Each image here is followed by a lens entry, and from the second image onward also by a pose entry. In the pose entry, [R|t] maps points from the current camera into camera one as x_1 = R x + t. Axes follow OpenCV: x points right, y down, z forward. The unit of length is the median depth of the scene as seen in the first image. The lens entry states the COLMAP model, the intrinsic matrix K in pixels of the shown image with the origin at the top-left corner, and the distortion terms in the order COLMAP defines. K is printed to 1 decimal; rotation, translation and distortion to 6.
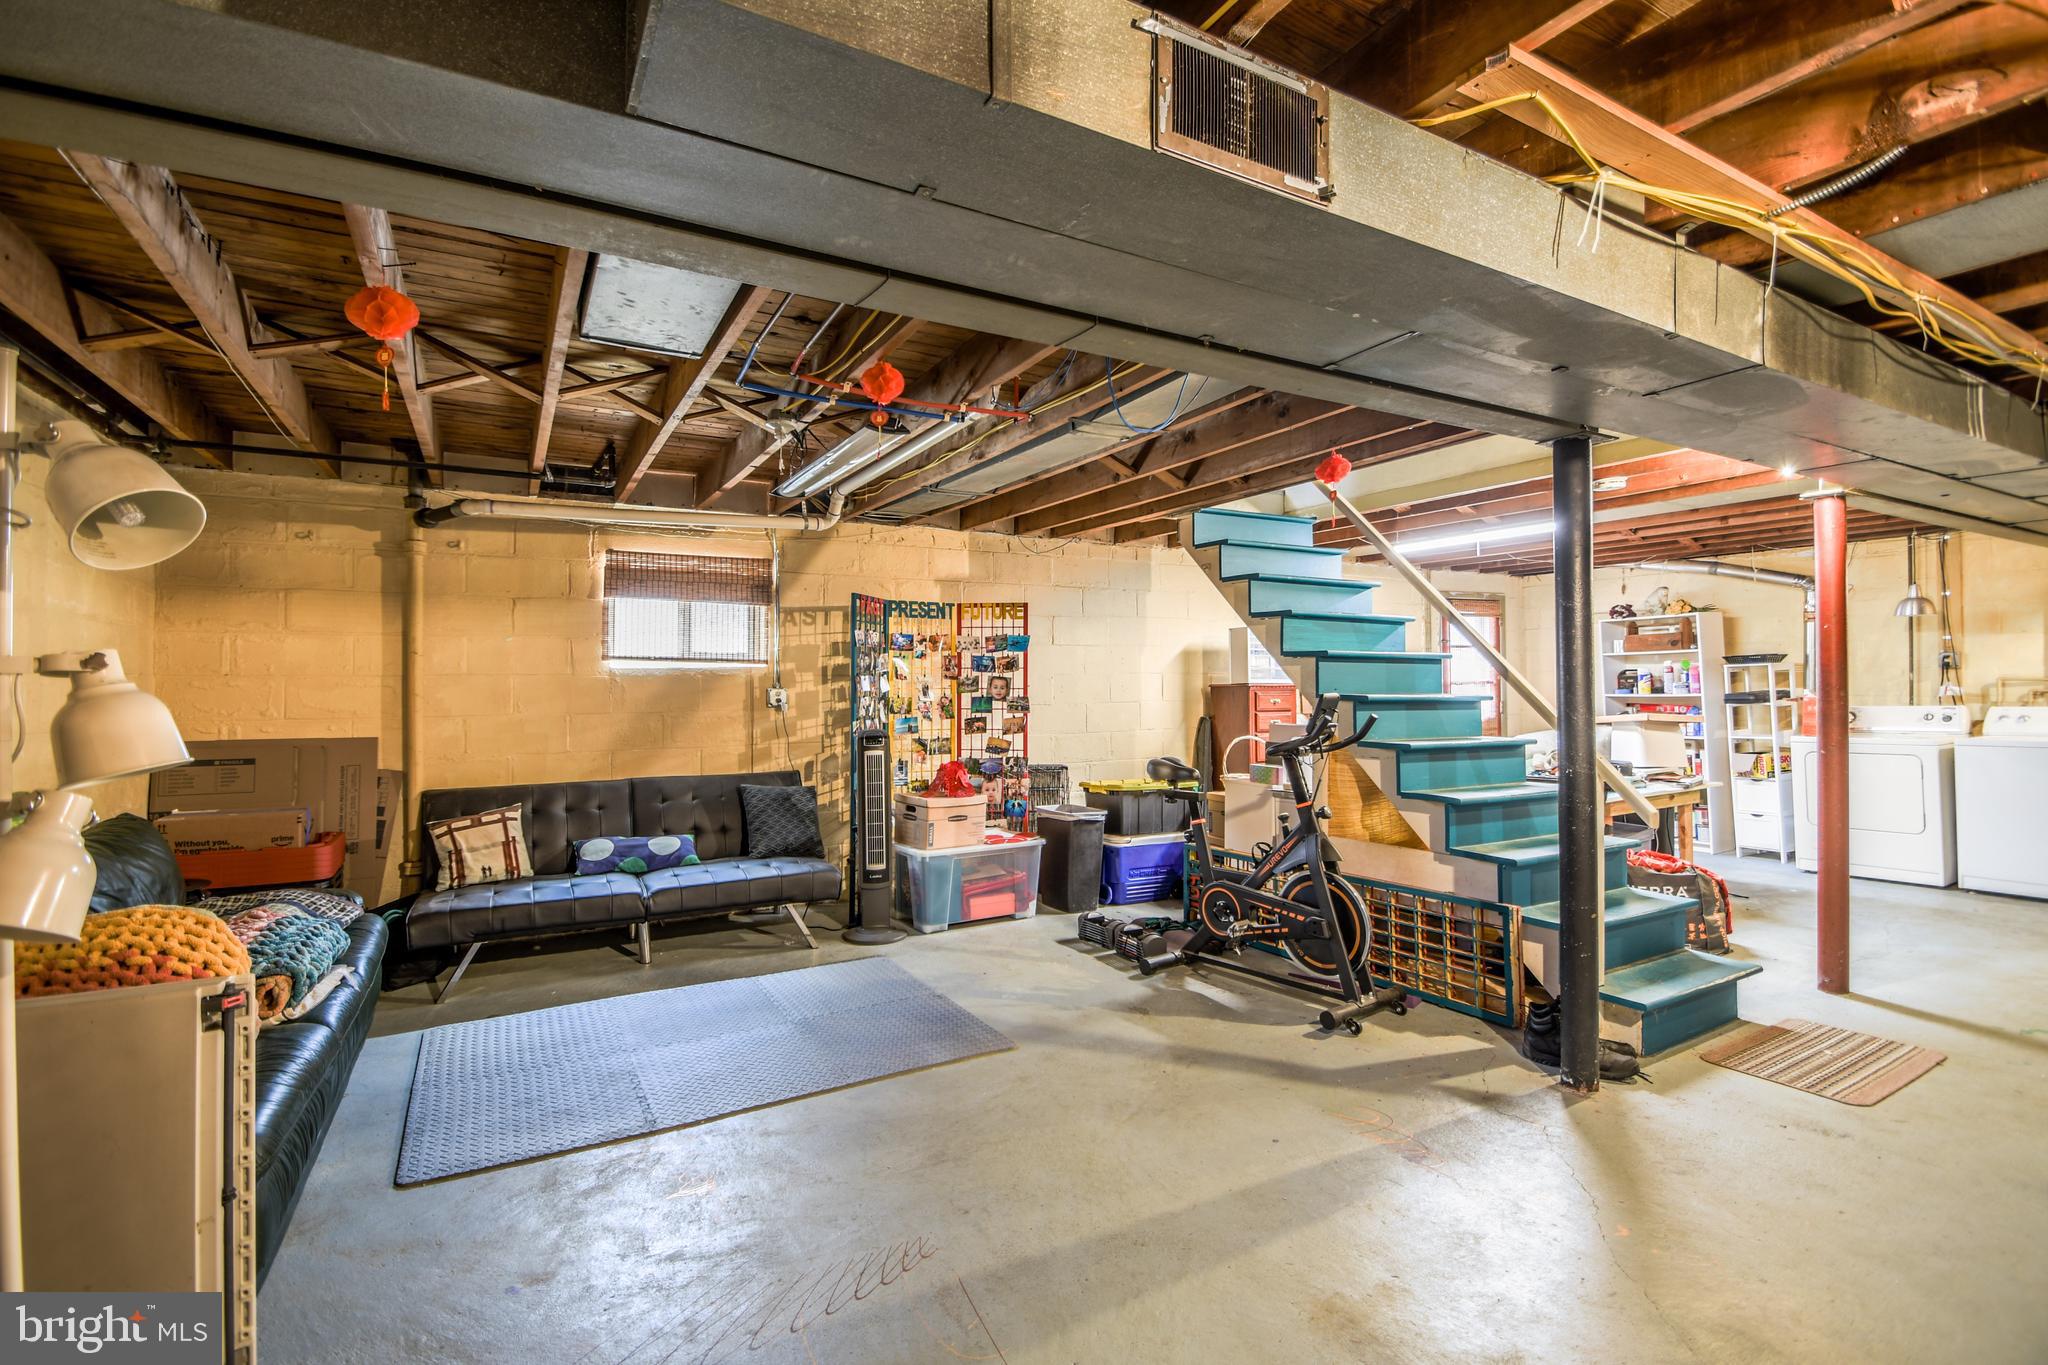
lens RADIAL K [[926.5, 0, 1028.4], [0, 926.5, 677.8], [0, 0, 1]] dist [-0.016173, -0.002697]
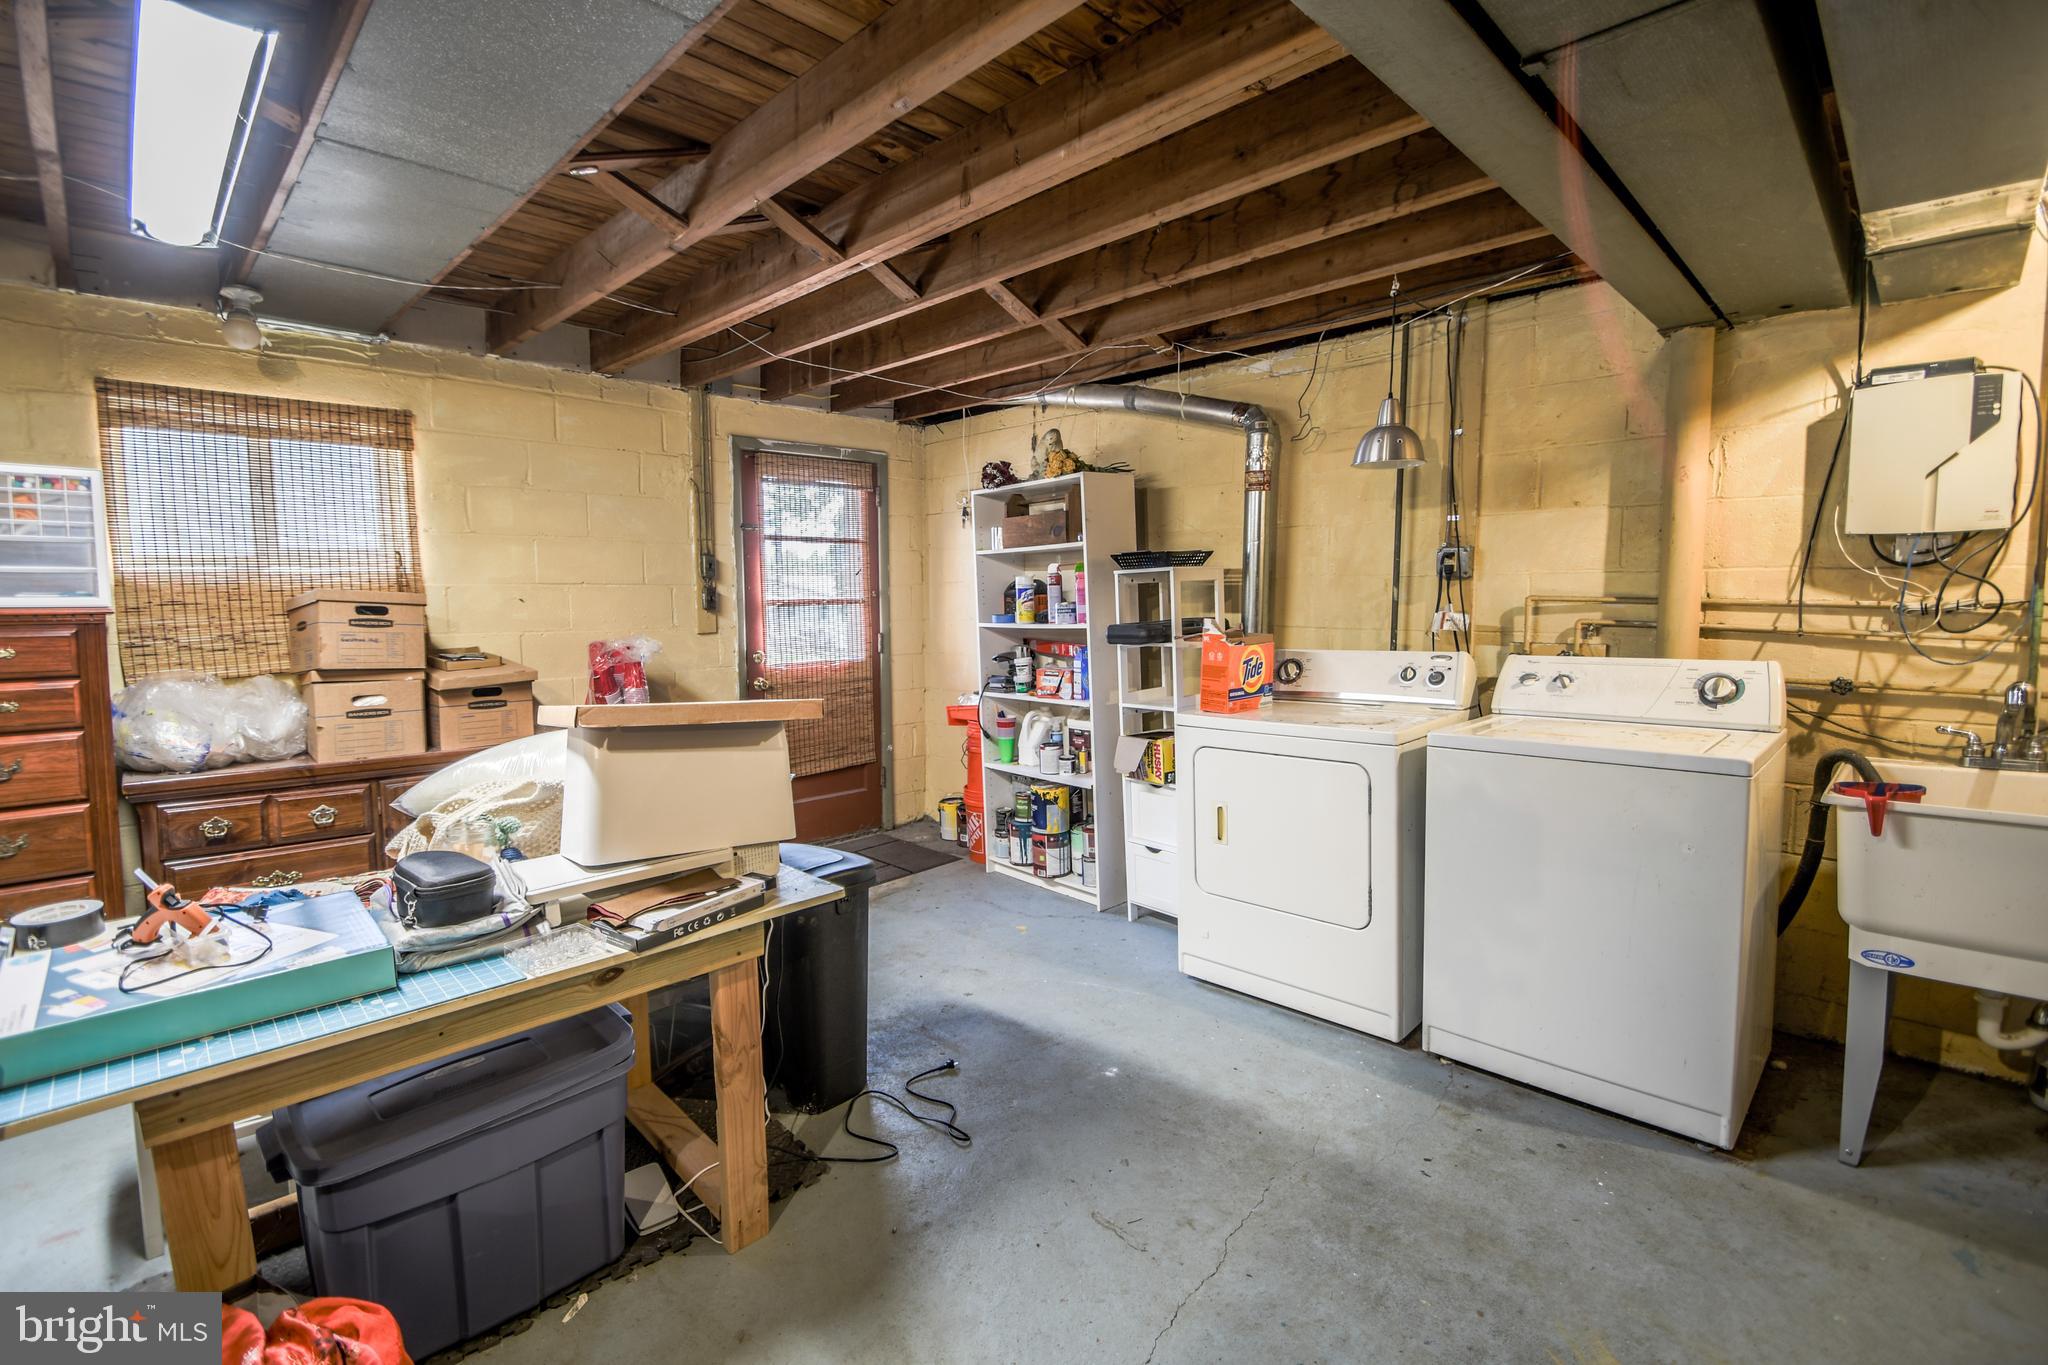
lens RADIAL K [[926.5, 0, 1016.2], [0, 926.5, 681.7], [0, 0, 1]] dist [-0.016173, -0.002697]
pose [[0.966381, -0.015723, 0.256632, 0.622114], [-0.007169, 0.996092, 0.088025, 0.003767], [-0.257013, -0.086906, 0.962492, 0.540545]]
